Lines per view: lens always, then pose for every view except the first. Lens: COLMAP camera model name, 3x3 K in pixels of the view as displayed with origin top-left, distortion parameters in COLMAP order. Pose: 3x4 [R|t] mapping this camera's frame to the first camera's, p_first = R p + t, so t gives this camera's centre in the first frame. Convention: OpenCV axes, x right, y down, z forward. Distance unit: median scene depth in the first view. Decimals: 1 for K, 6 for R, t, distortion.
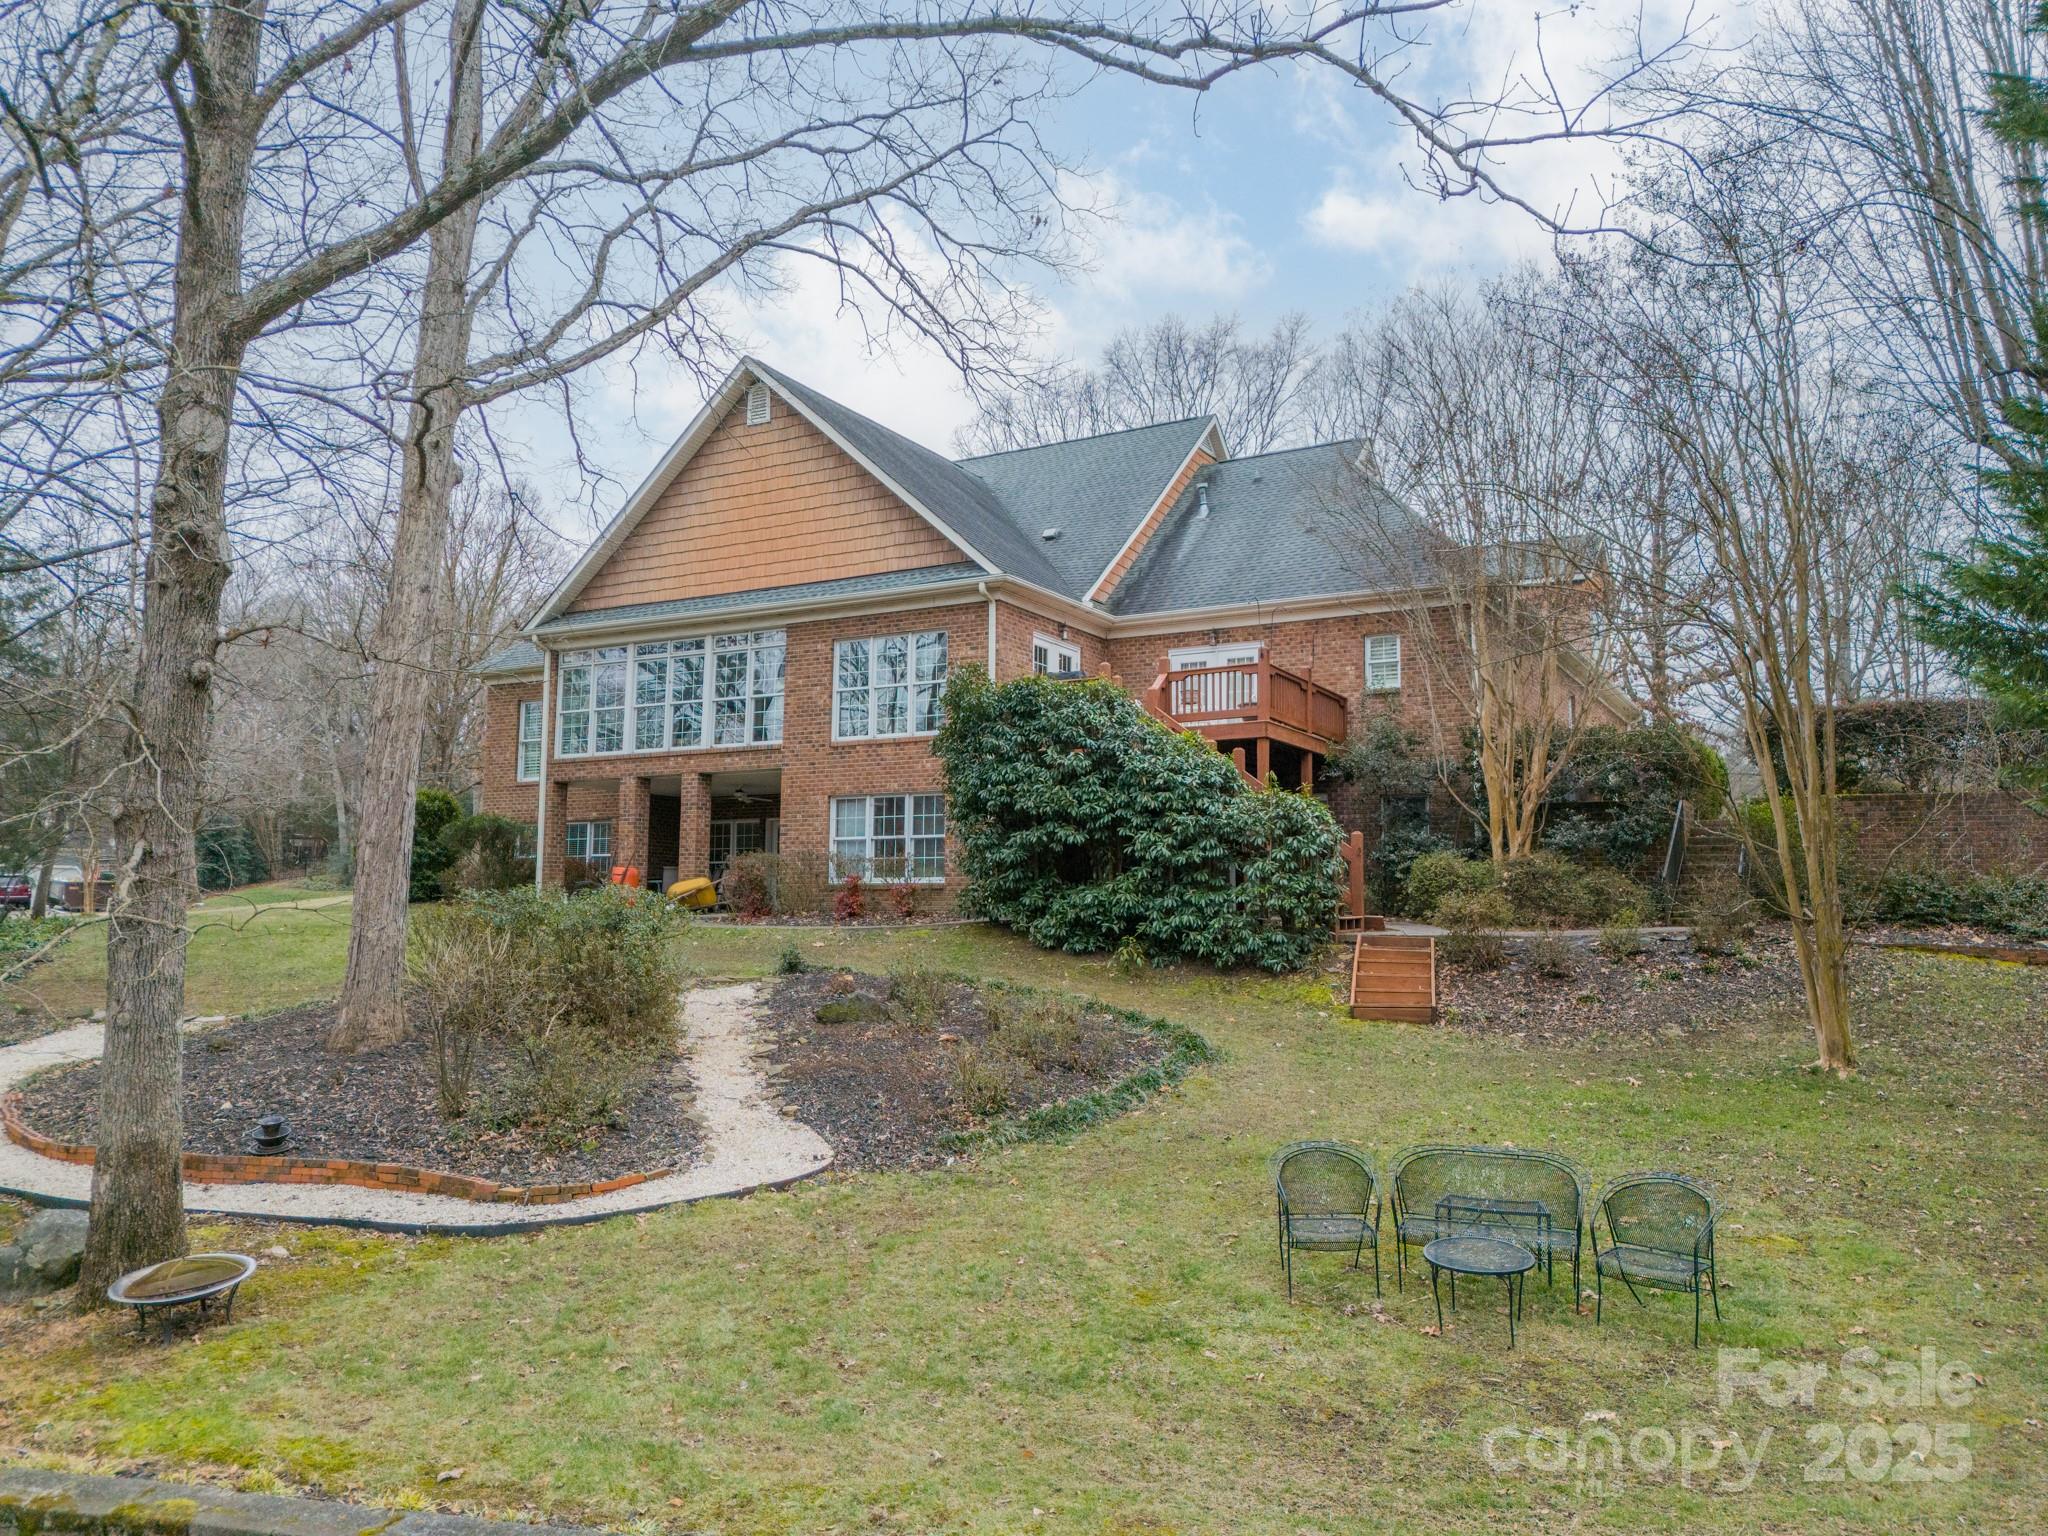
lens RADIAL K [[1555.1, 0, 1024.0], [0, 1555.1, 768.0], [0, 0, 1]] dist [0.062221, -0.003642]
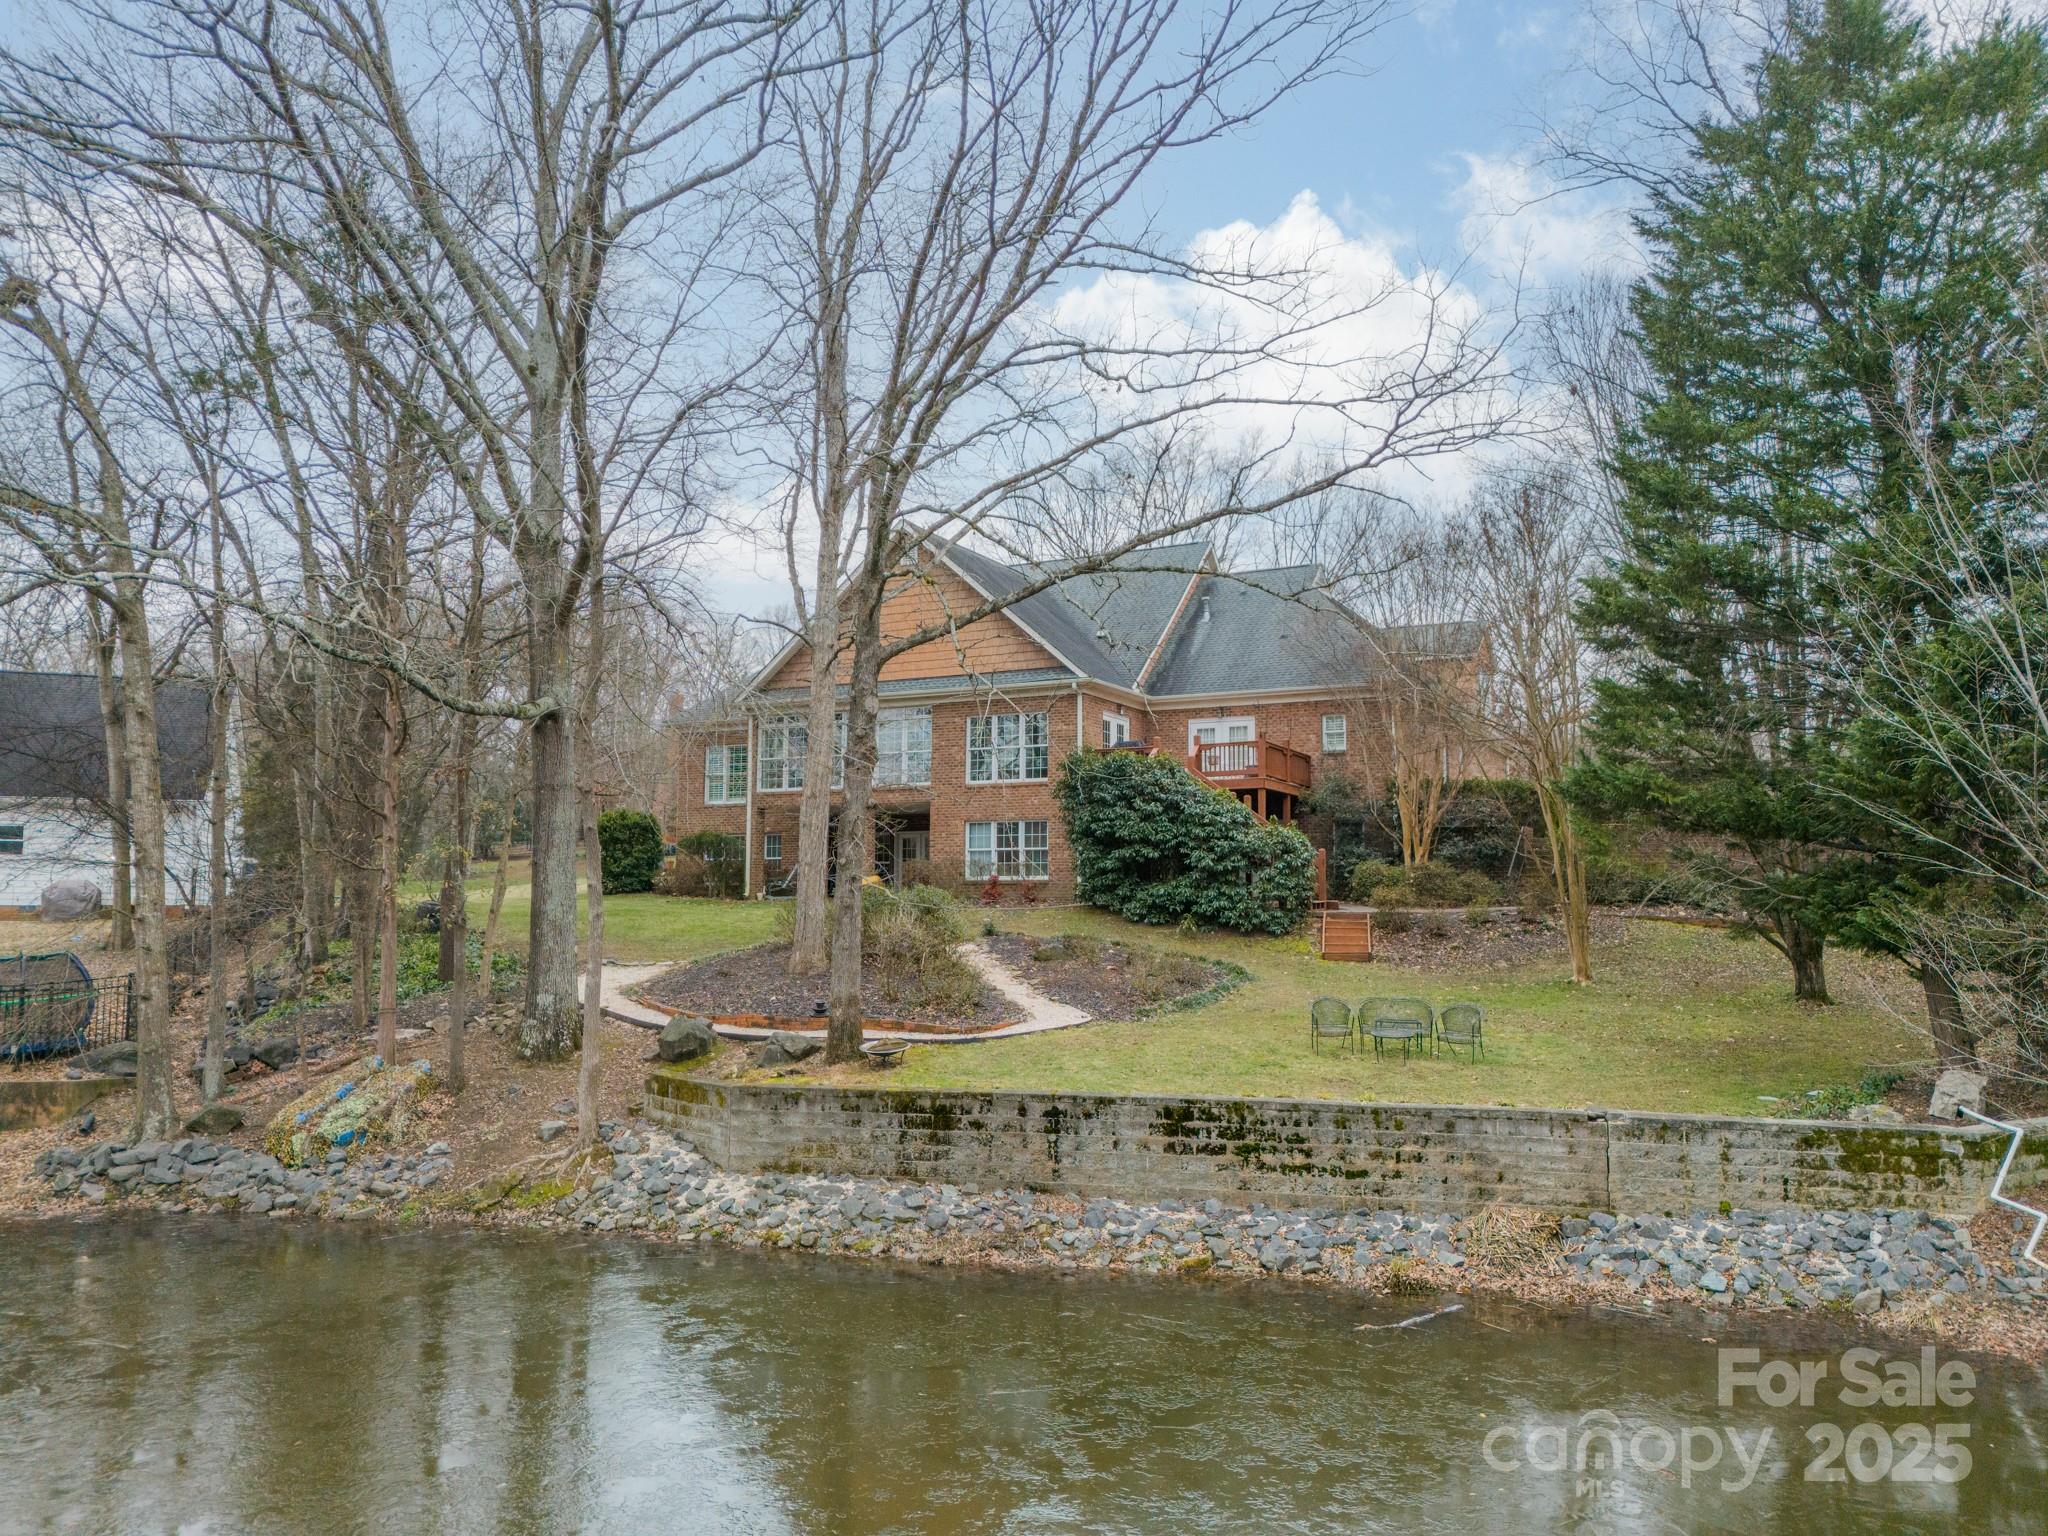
lens RADIAL K [[1555.1, 0, 1024.0], [0, 1555.1, 768.0], [0, 0, 1]] dist [0.062221, -0.003642]
pose [[0.998930, 0.000044, 0.046250, -0.172378], [-0.000540, 0.999942, 0.010712, -0.060990], [-0.046247, -0.010726, 0.998872, -0.608750]]
